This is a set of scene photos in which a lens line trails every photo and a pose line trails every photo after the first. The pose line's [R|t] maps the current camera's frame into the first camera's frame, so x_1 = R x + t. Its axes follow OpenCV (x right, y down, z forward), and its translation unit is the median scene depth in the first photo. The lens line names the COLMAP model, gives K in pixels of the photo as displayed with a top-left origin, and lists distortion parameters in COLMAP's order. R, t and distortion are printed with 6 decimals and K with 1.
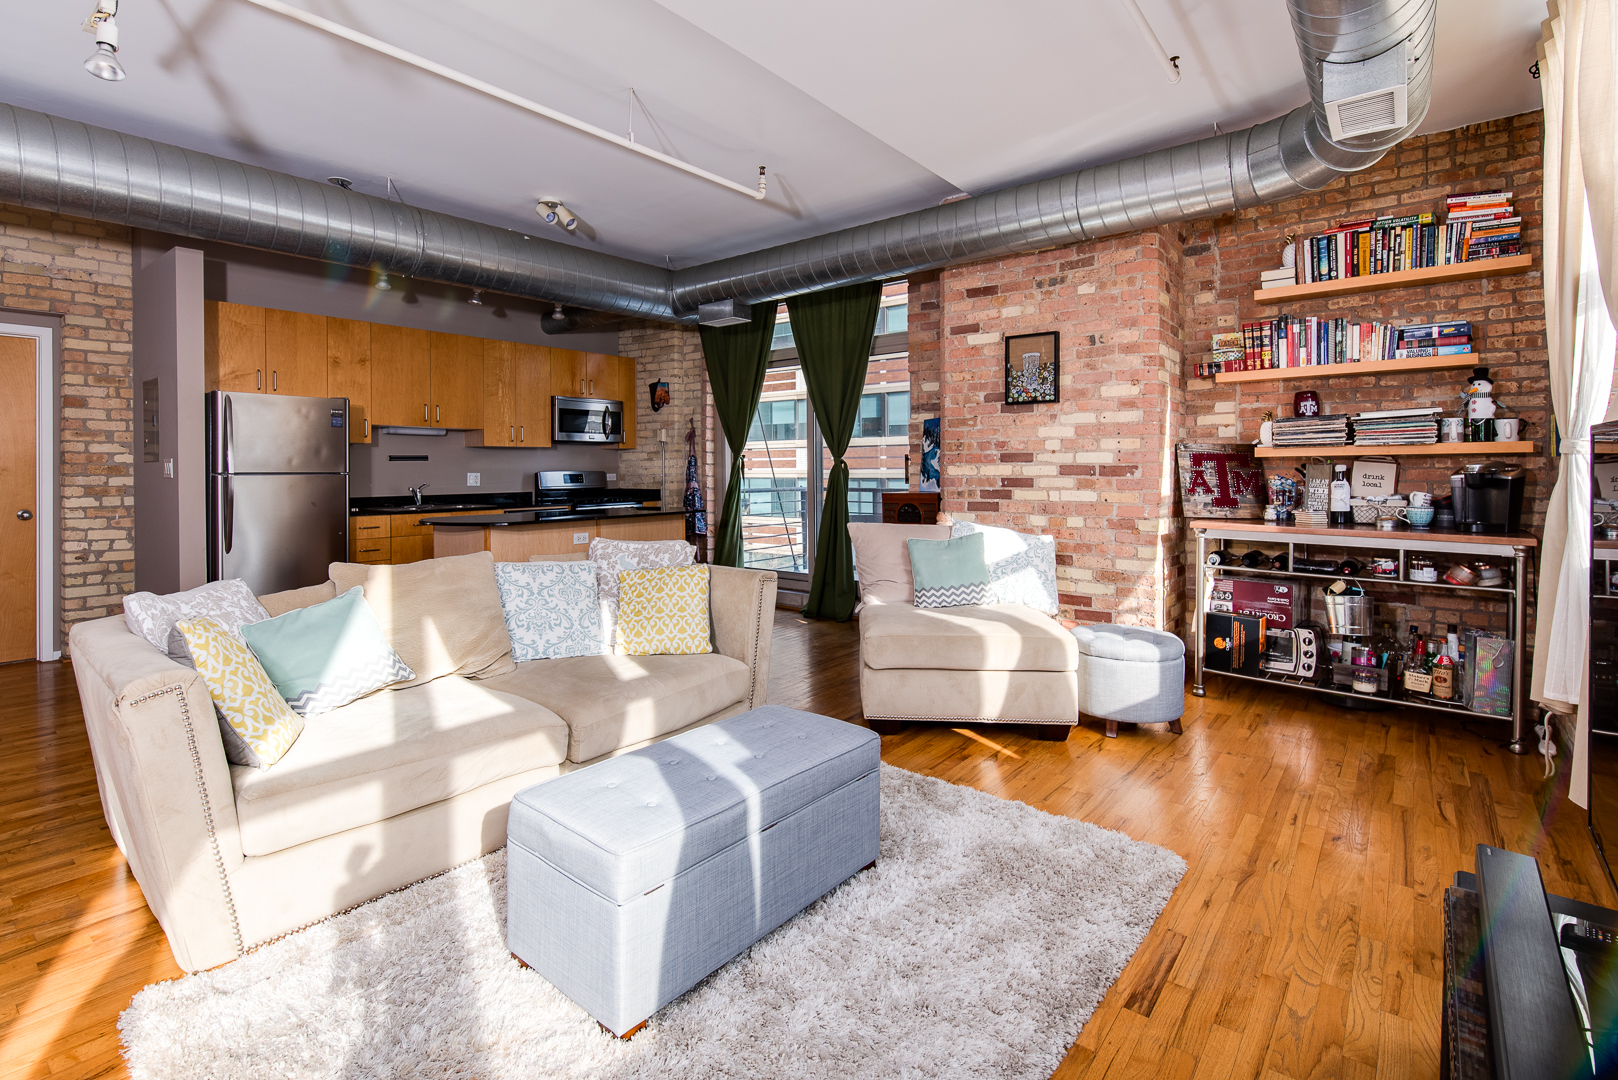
lens RADIAL K [[773.8, 0, 735.8], [0, 773.8, 473.3], [0, 0, 1]] dist [0.008388, -0.007873]
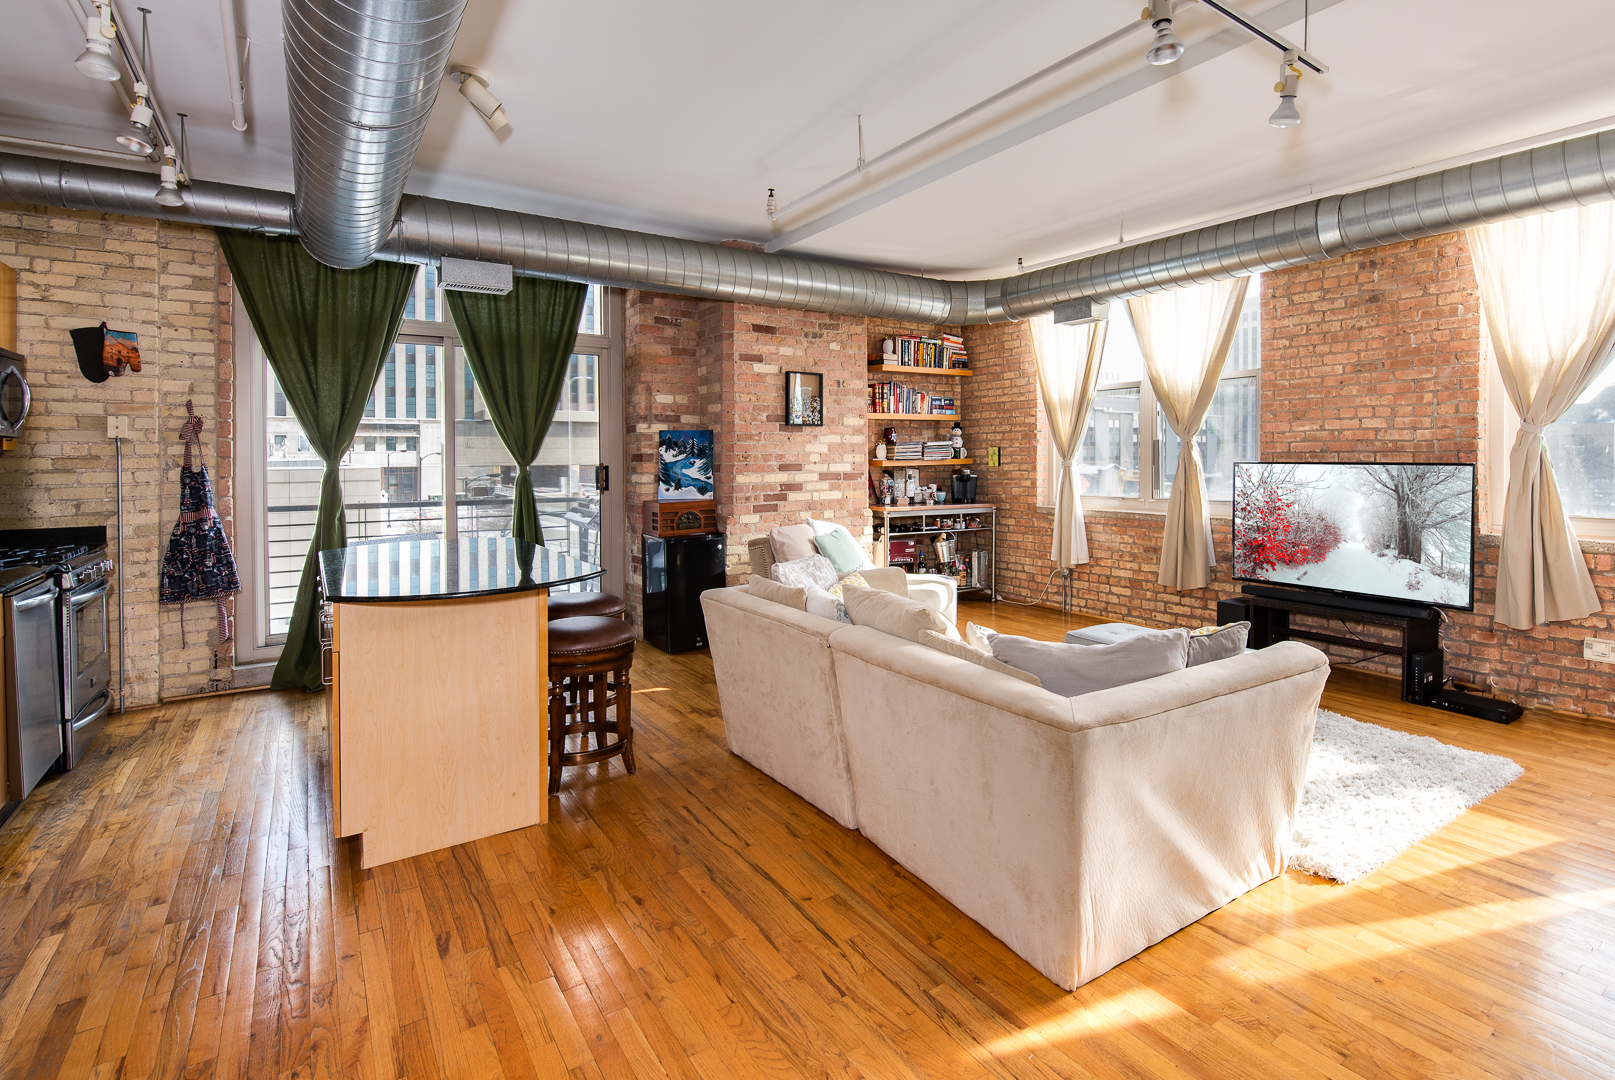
lens RADIAL K [[804.1, 0, 897.4], [0, 804.1, 461.4], [0, 0, 1]] dist [-0.005083, -0.006834]
pose [[0.200248, -0.002603, 0.979742, -0.904865], [0.014425, 0.999896, -0.000292, -0.027576], [-0.979639, 0.014191, 0.200264, 0.578915]]
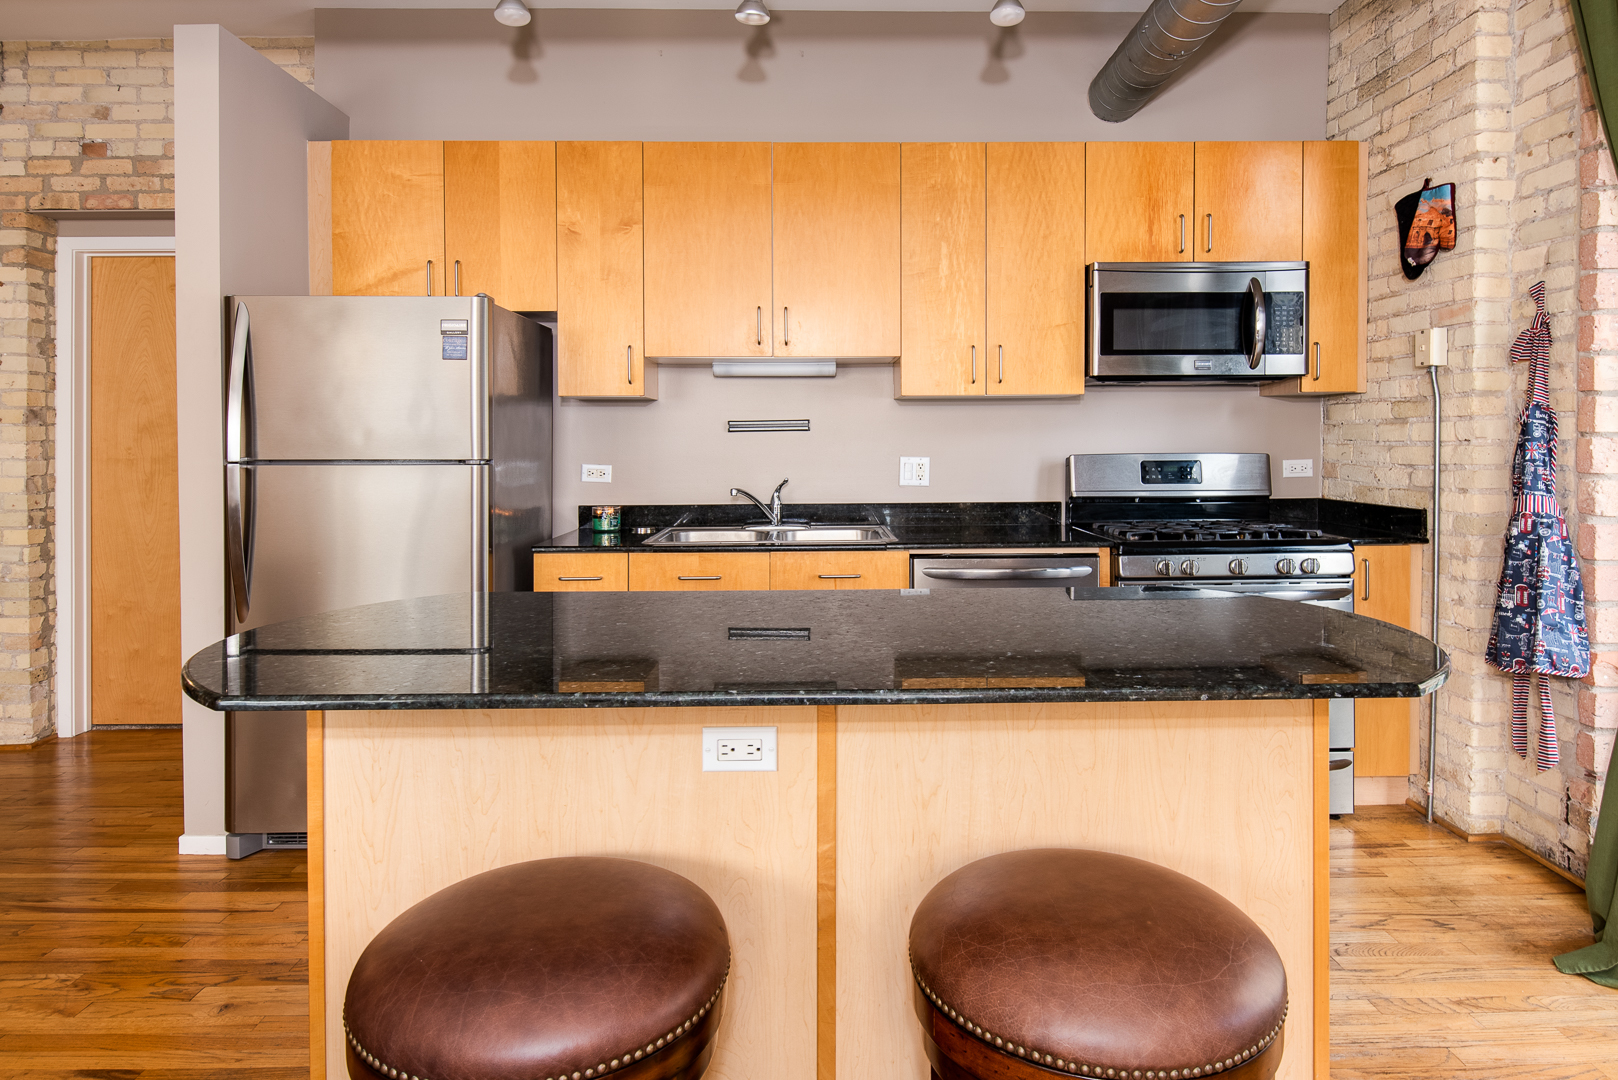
lens RADIAL K [[947.5, 0, 828.3], [0, 947.5, 449.0], [0, 0, 1]] dist [0.017372, -0.003320]
pose [[0.687400, 0.007339, -0.726242, 0.040365], [-0.002213, 0.999965, 0.008010, -0.014008], [0.726276, -0.003898, 0.687392, 0.893276]]
